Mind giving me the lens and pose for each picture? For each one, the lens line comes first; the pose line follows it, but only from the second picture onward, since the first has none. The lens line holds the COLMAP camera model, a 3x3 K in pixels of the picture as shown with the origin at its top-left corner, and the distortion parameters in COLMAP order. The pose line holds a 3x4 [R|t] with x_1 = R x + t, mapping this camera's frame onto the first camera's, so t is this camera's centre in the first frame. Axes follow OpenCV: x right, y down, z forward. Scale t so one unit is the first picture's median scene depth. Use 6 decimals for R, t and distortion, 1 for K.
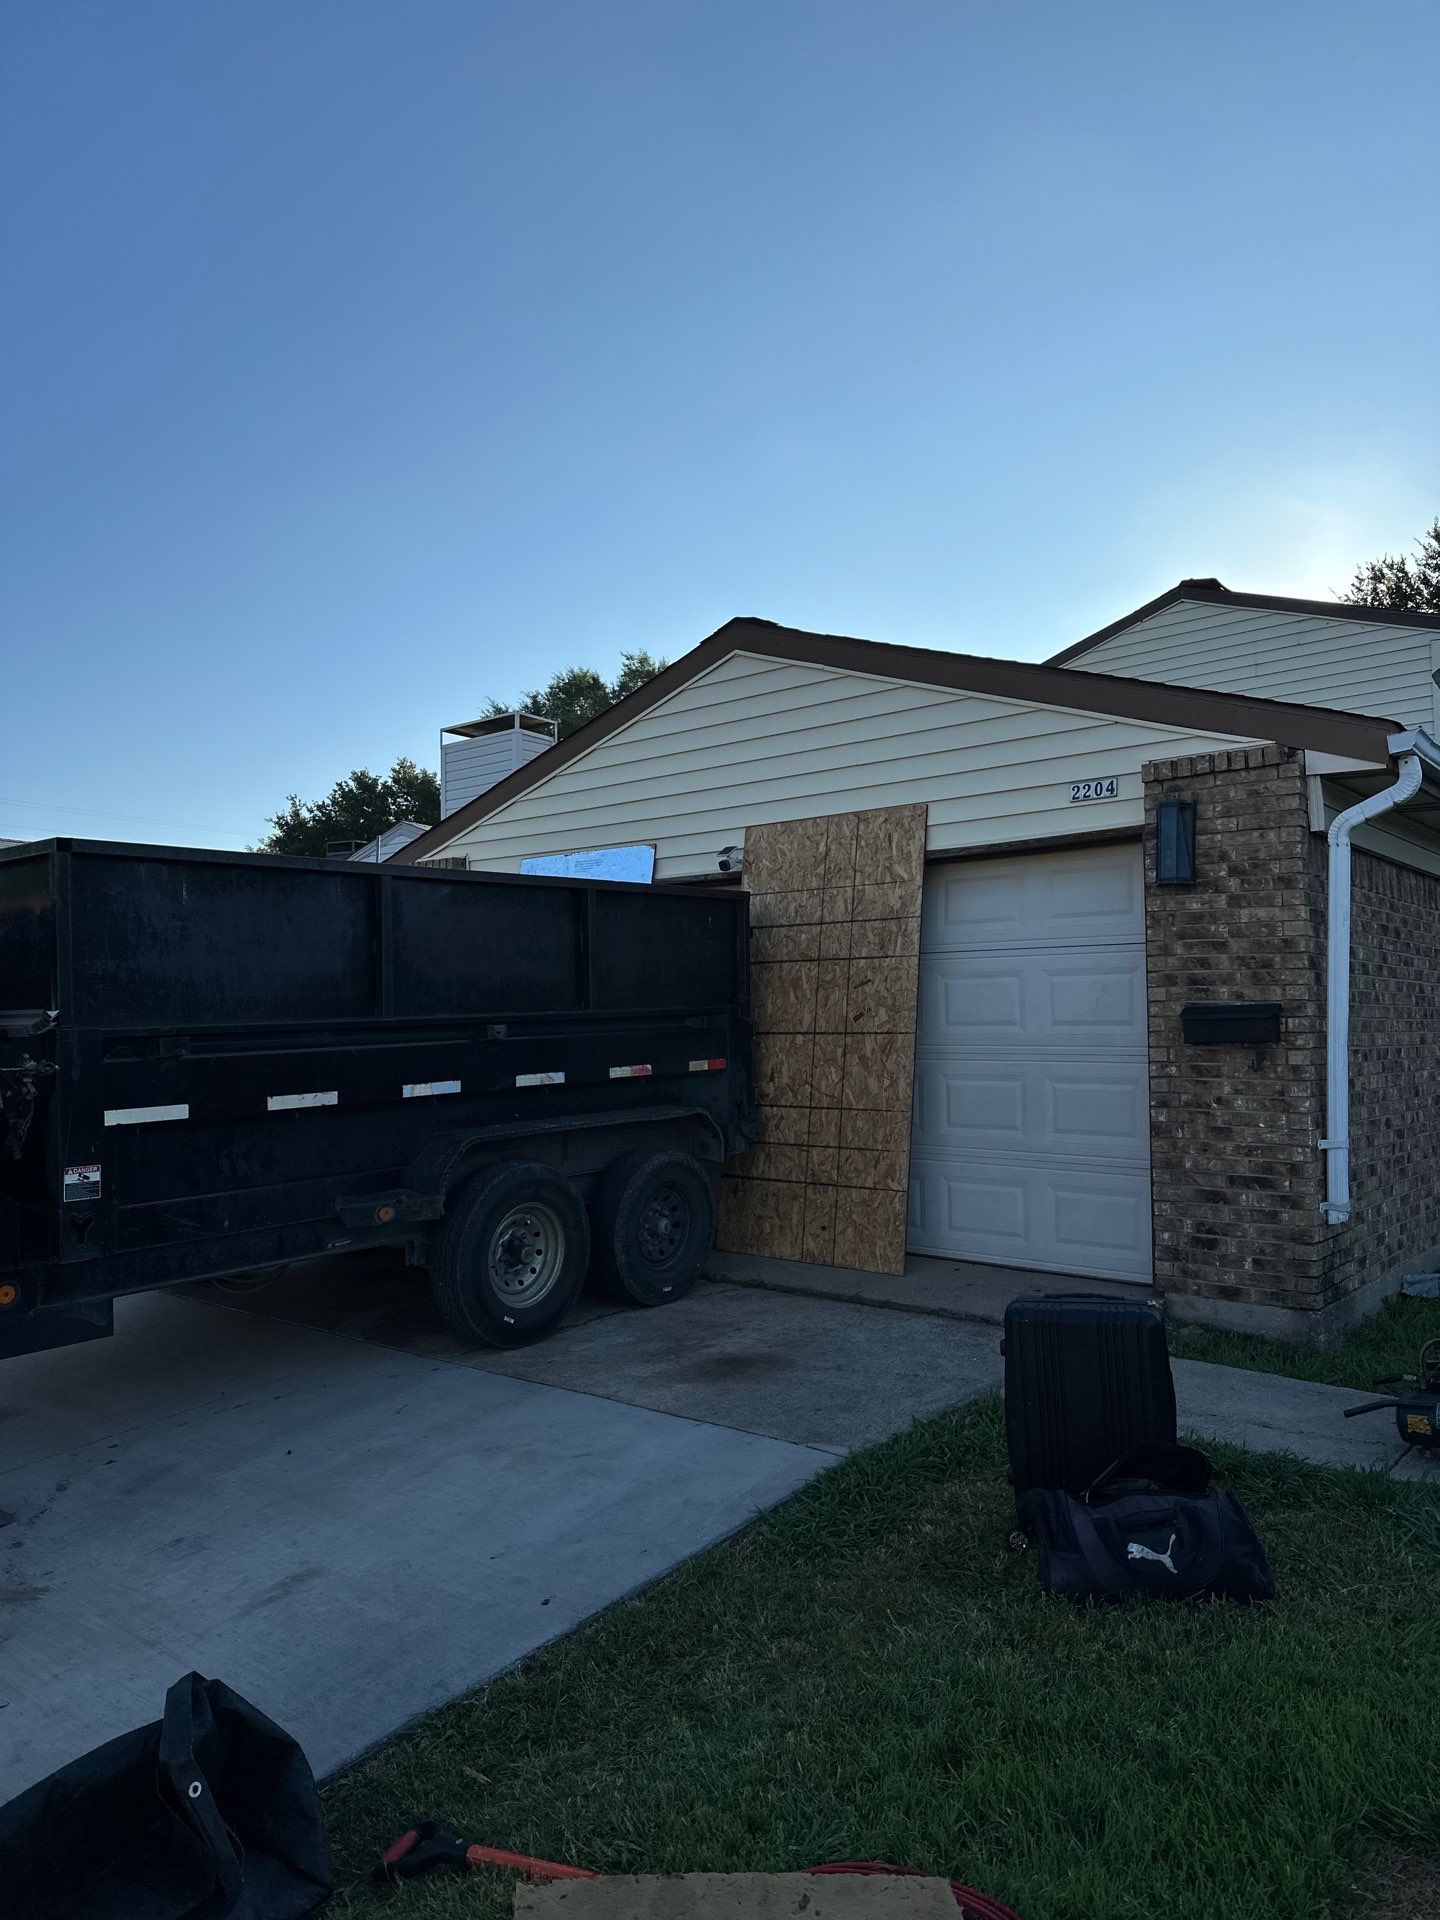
lens RADIAL K [[1357.3, 0, 692.3], [0, 1357.3, 982.2], [0, 0, 1]] dist [0.046019, -0.055781]
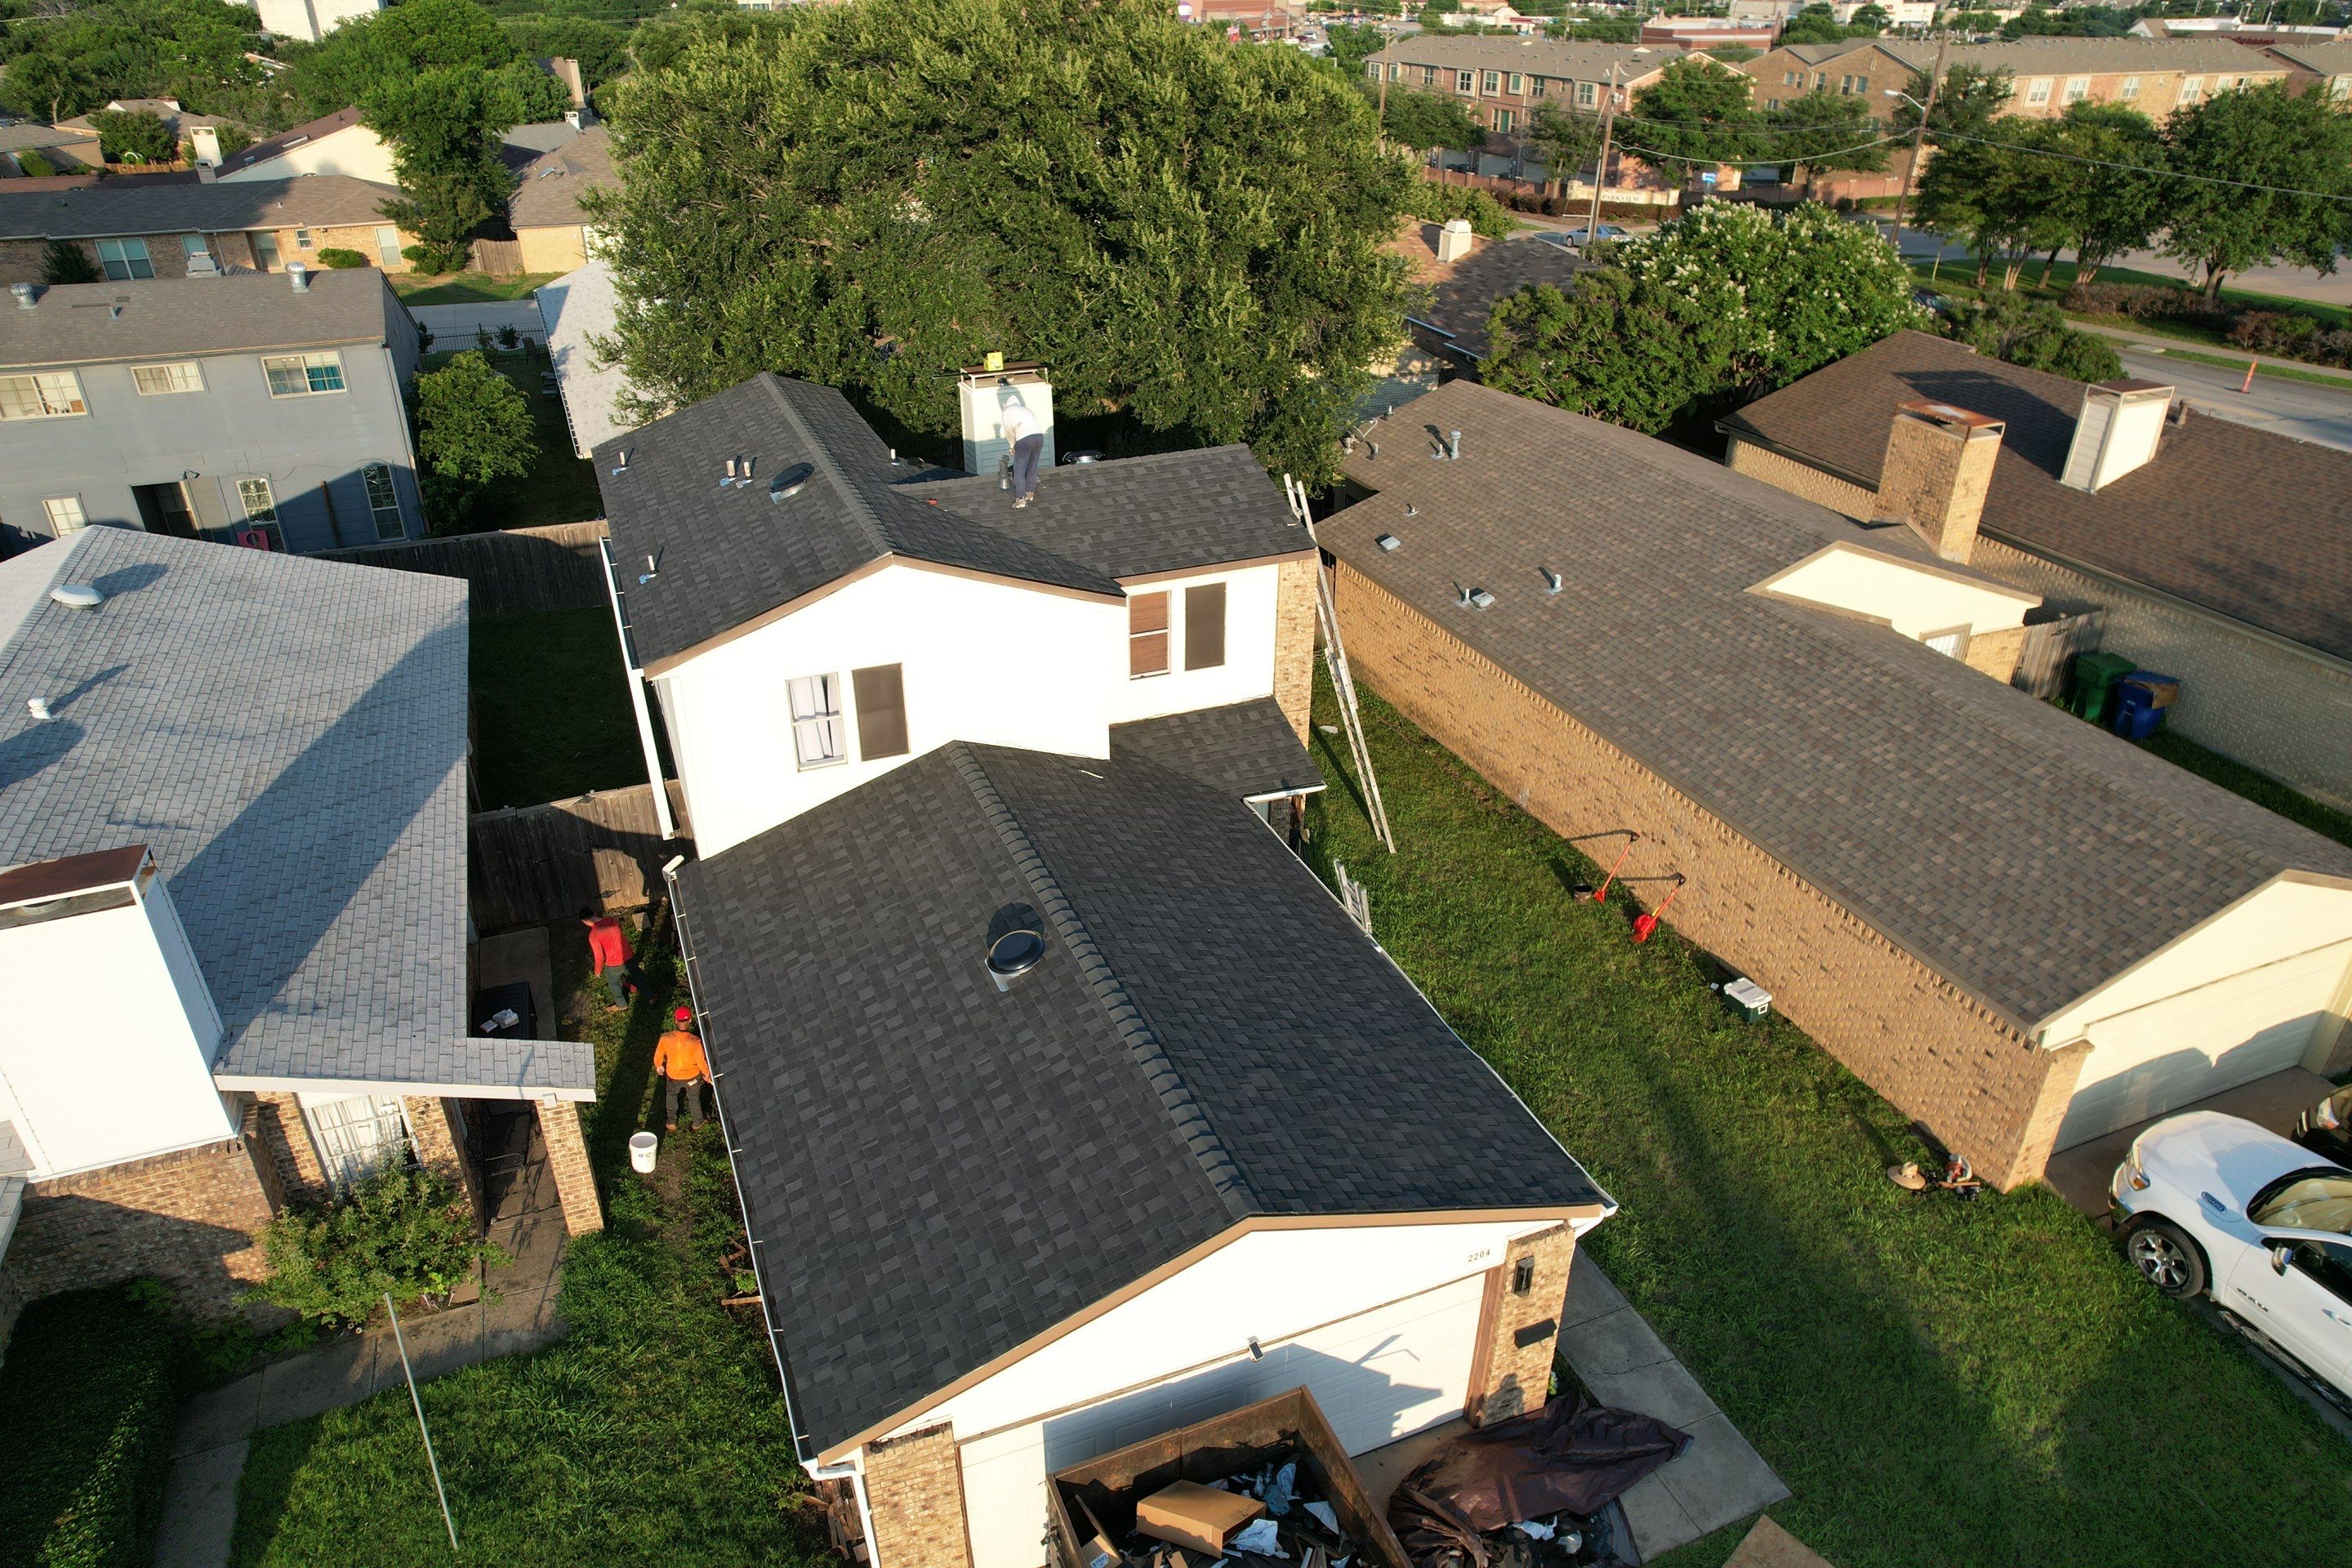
lens RADIAL K [[1510.0, 0, 1175.3], [0, 1510.0, 781.0], [0, 0, 1]] dist [-0.080751, 0.071459]
pose [[0.451490, -0.423505, 0.785367, -1.237230], [-0.043916, 0.868569, 0.493618, -1.737112], [-0.891195, -0.257353, 0.373552, 0.826318]]
